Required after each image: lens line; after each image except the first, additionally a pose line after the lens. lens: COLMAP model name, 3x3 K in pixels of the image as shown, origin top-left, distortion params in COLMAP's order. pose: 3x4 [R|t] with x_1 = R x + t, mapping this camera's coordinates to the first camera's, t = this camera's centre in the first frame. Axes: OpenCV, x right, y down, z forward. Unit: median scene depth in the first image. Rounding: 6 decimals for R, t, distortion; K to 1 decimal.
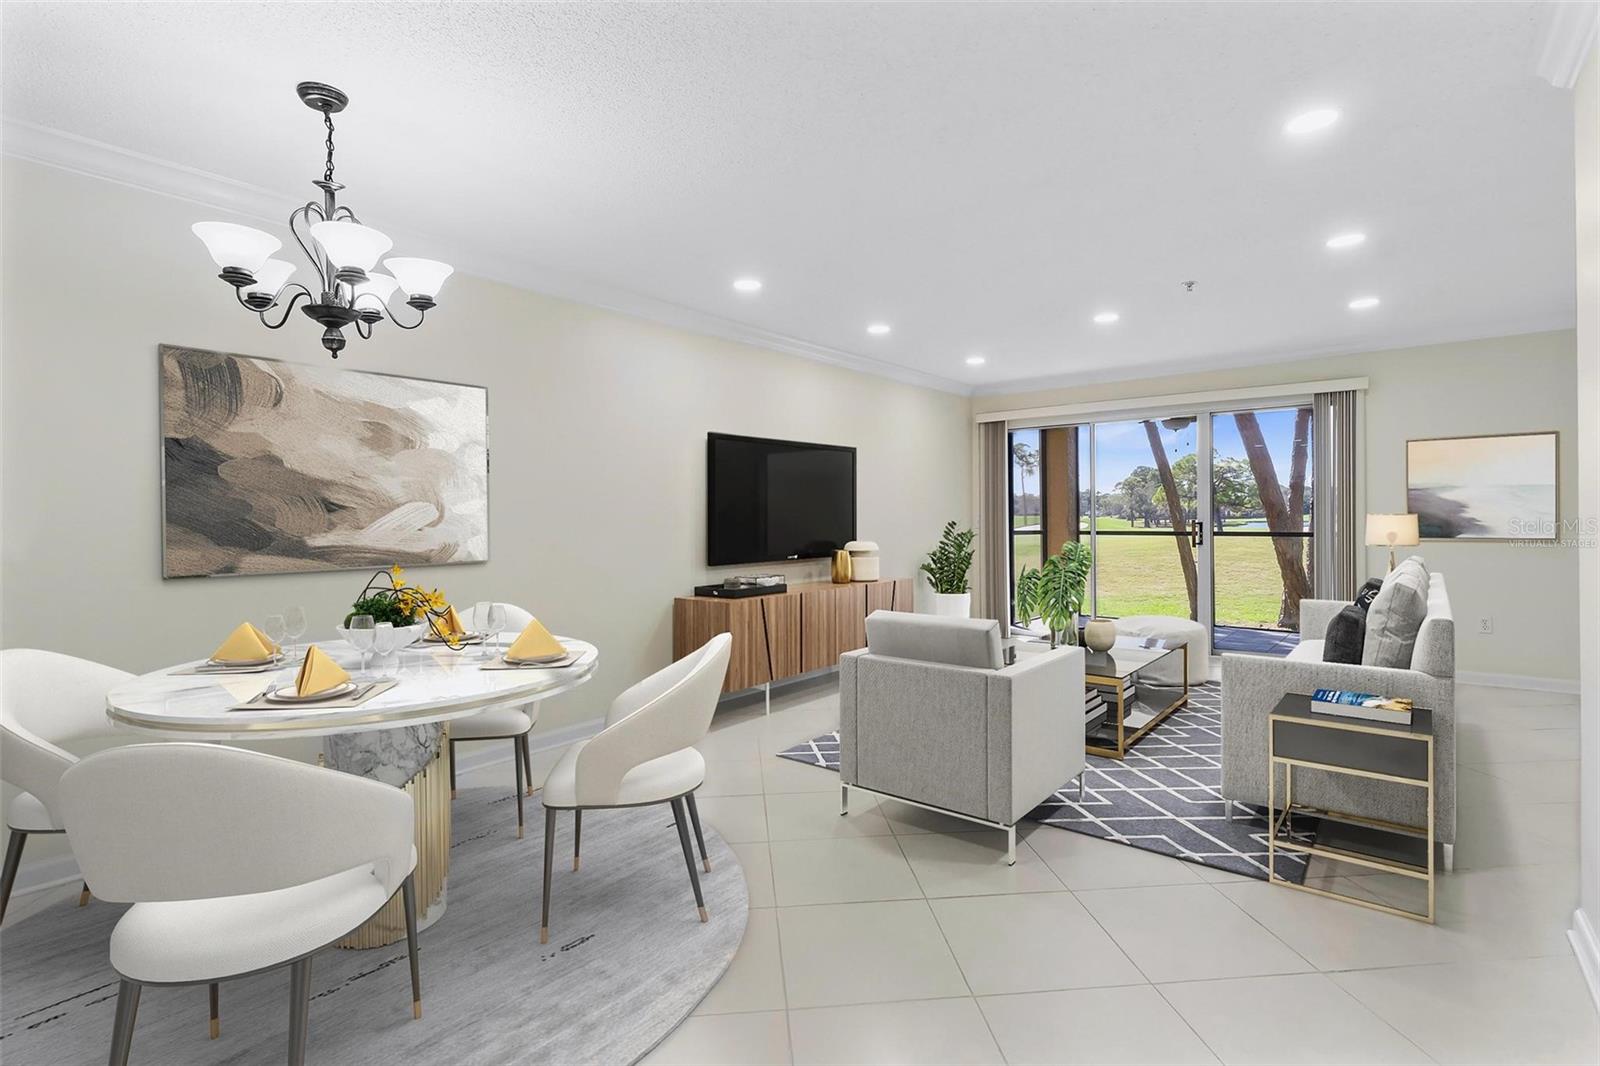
lens RADIAL K [[759.3, 0, 797.2], [0, 759.3, 527.7], [0, 0, 1]] dist [-0.005044, 0.007441]
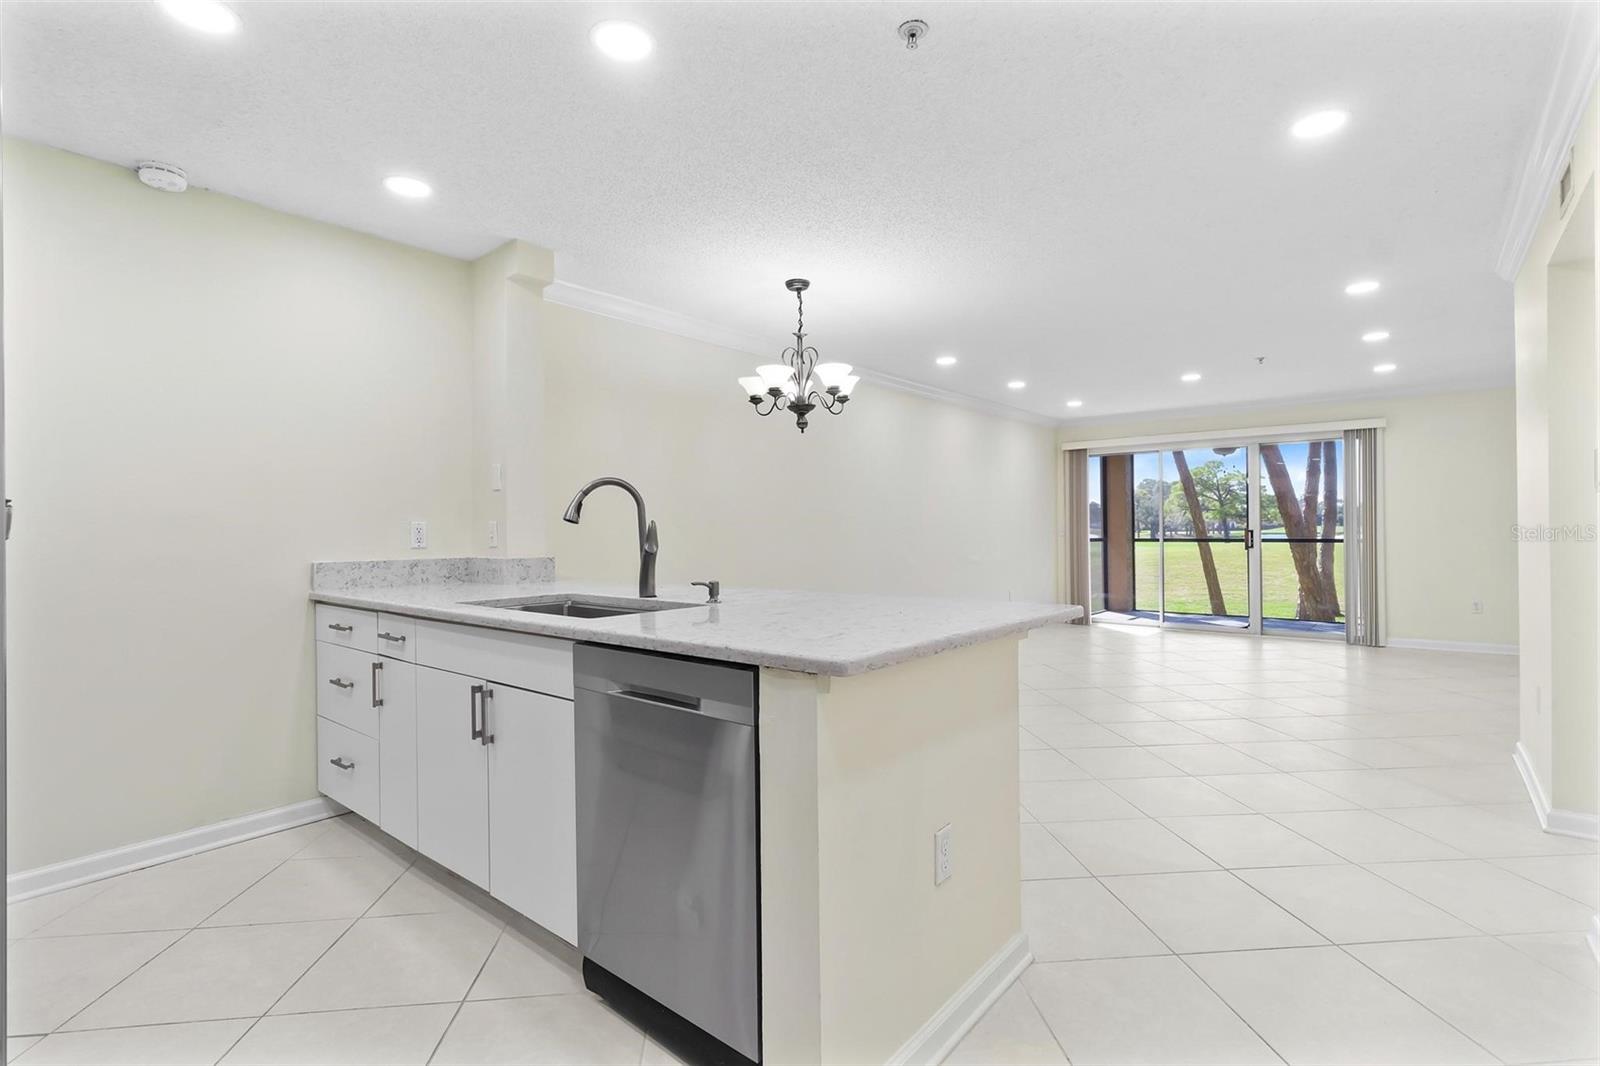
lens RADIAL K [[748.2, 0, 800.0], [0, 748.2, 533.0], [0, 0, 1]] dist [0.001764, -0.000169]
pose [[0.999978, -0.000081, -0.006594, -0.194141], [0.000026, 0.999965, -0.008405, 0.006920], [0.006594, 0.008404, 0.999943, -0.229995]]
